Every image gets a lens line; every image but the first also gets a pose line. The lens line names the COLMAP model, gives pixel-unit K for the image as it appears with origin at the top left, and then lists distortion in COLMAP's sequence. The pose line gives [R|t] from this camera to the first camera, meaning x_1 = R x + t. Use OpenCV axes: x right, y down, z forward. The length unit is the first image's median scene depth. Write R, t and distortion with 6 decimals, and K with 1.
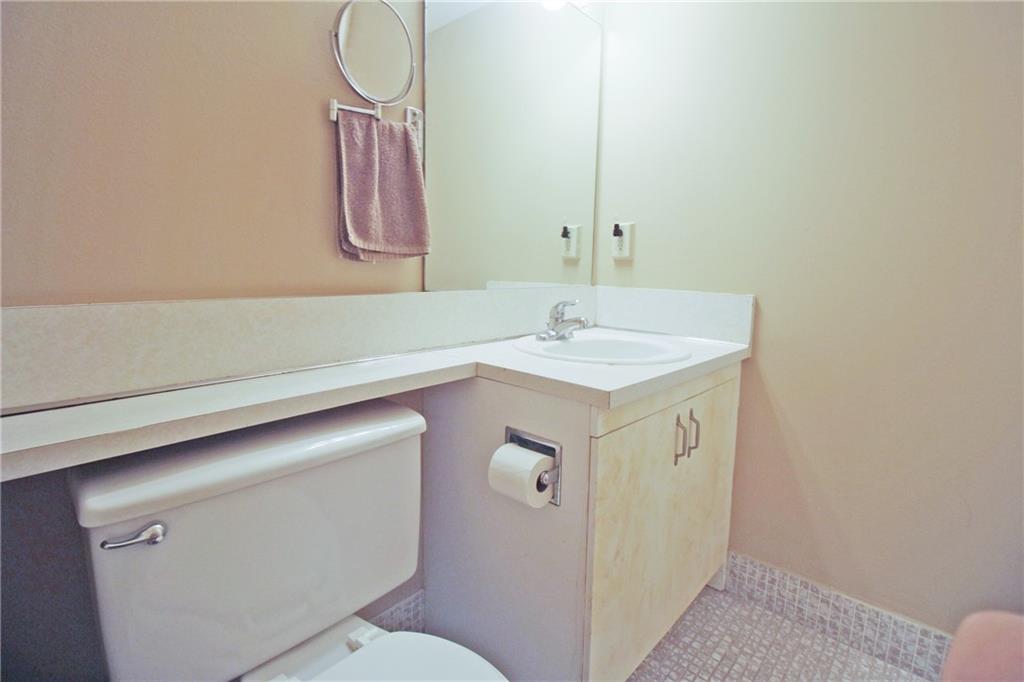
lens RADIAL K [[481.6, 0, 497.4], [0, 481.6, 323.7], [0, 0, 1]] dist [-0.022688, -0.006140]
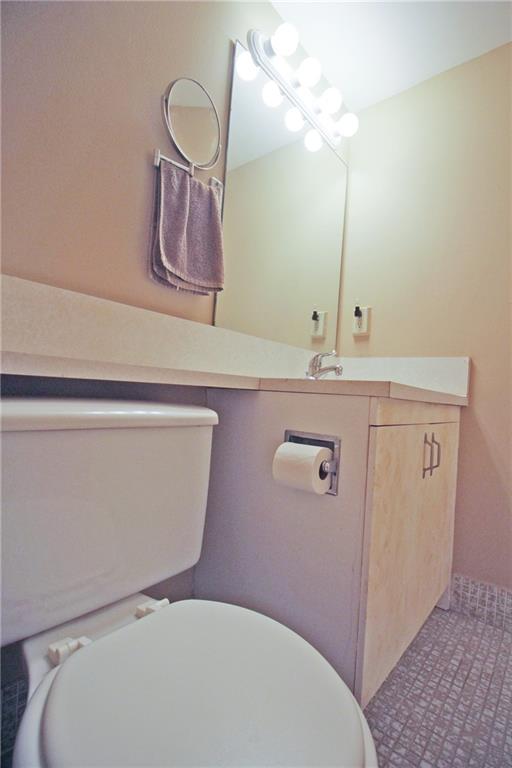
lens RADIAL K [[361.2, 0, 258.8], [0, 361.2, 386.4], [0, 0, 1]] dist [-0.022688, -0.006140]
pose [[0.996159, 0.054610, 0.068452, -0.101798], [-0.044674, 0.989271, -0.139097, 0.218421], [-0.075314, 0.135504, 0.987910, 0.138912]]
